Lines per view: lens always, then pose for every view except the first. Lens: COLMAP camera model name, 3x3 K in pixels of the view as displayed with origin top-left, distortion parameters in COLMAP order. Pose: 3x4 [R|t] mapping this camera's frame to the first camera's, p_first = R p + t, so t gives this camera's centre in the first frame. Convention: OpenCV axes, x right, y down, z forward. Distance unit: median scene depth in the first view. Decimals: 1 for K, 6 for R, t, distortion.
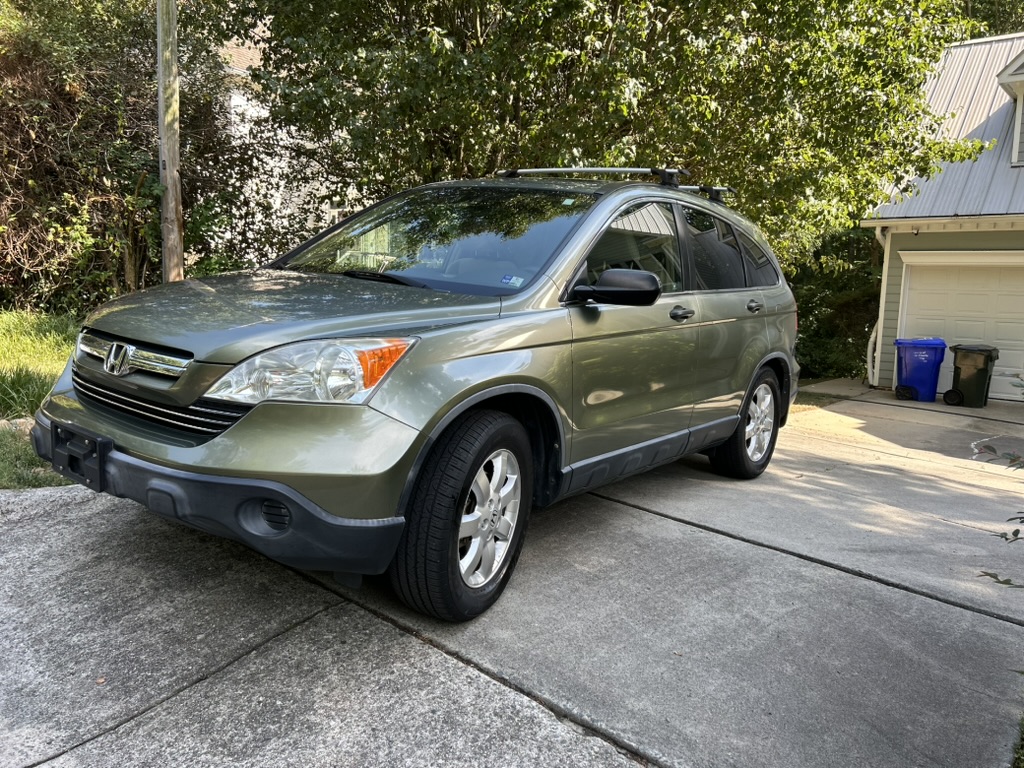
lens RADIAL K [[773.0, 0, 511.3], [0, 773.0, 384.1], [0, 0, 1]] dist [0.057329, -0.061453]
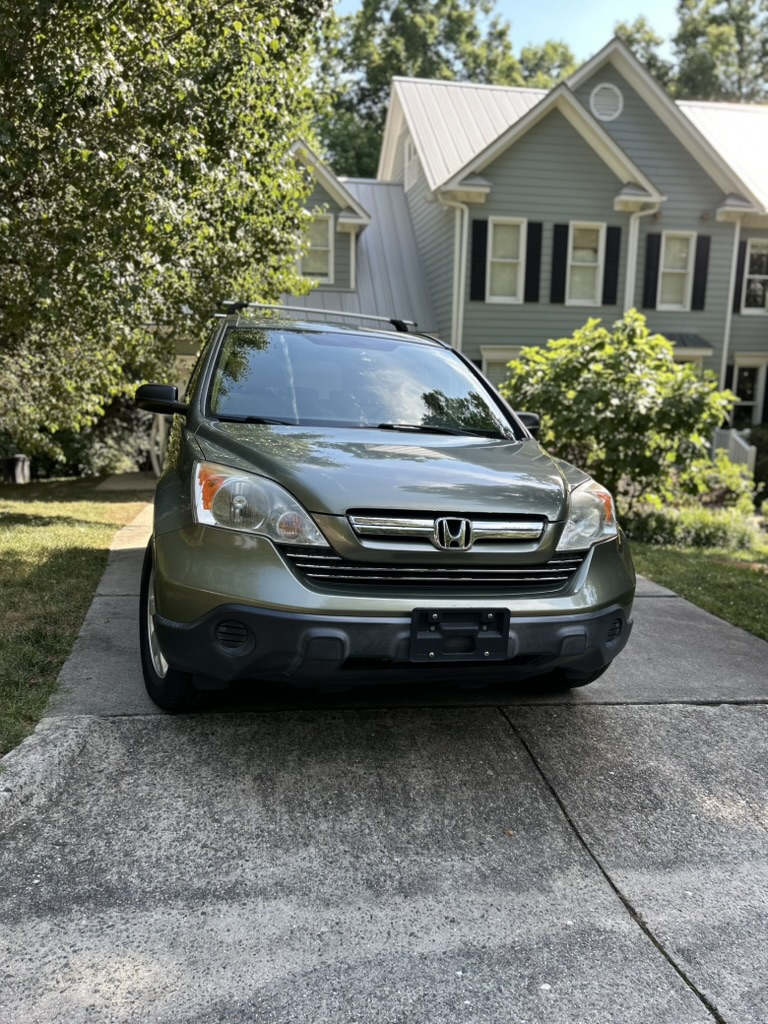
lens RADIAL K [[769.4, 0, 387.3], [0, 769.4, 510.6], [0, 0, 1]] dist [0.050717, -0.071637]
pose [[0.603836, -0.143479, 0.784089, -1.218348], [0.106166, 0.989379, 0.099285, -0.155717], [-0.790007, 0.023291, 0.612656, 0.416524]]
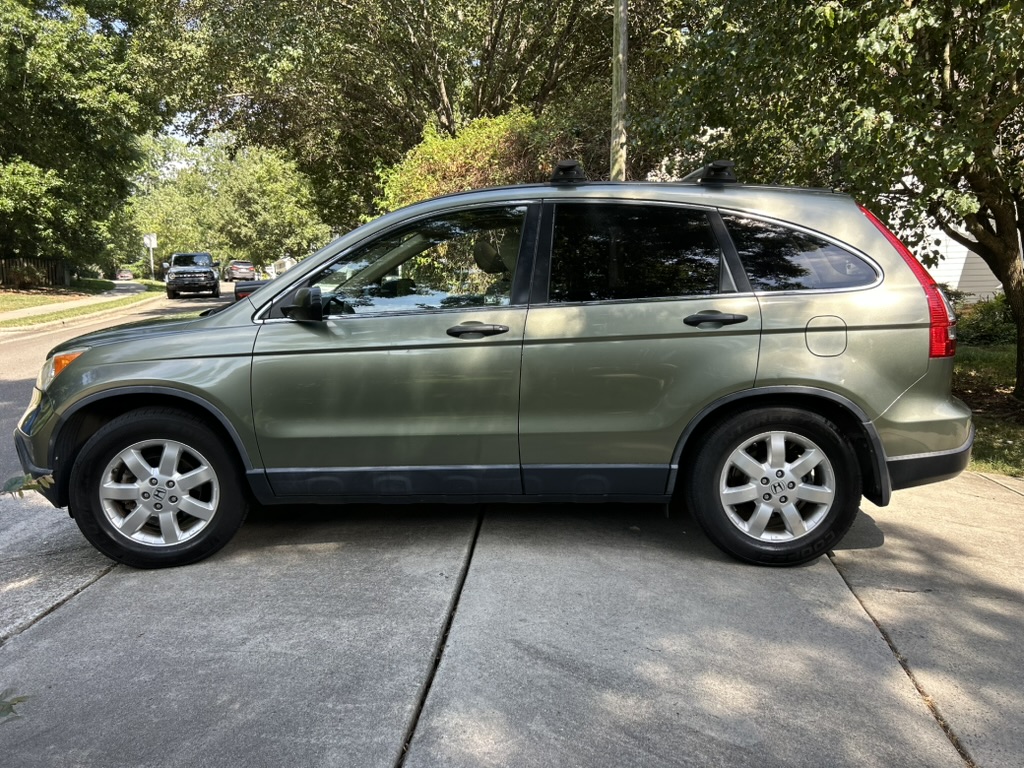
lens RADIAL K [[768.7, 0, 512.7], [0, 768.7, 383.9], [0, 0, 1]] dist [0.050335, -0.065664]
pose [[0.584802, 0.040634, -0.810158, 1.291289], [-0.073461, 0.997294, -0.003007, -0.039890], [0.807843, 0.061274, 0.586204, 0.703270]]
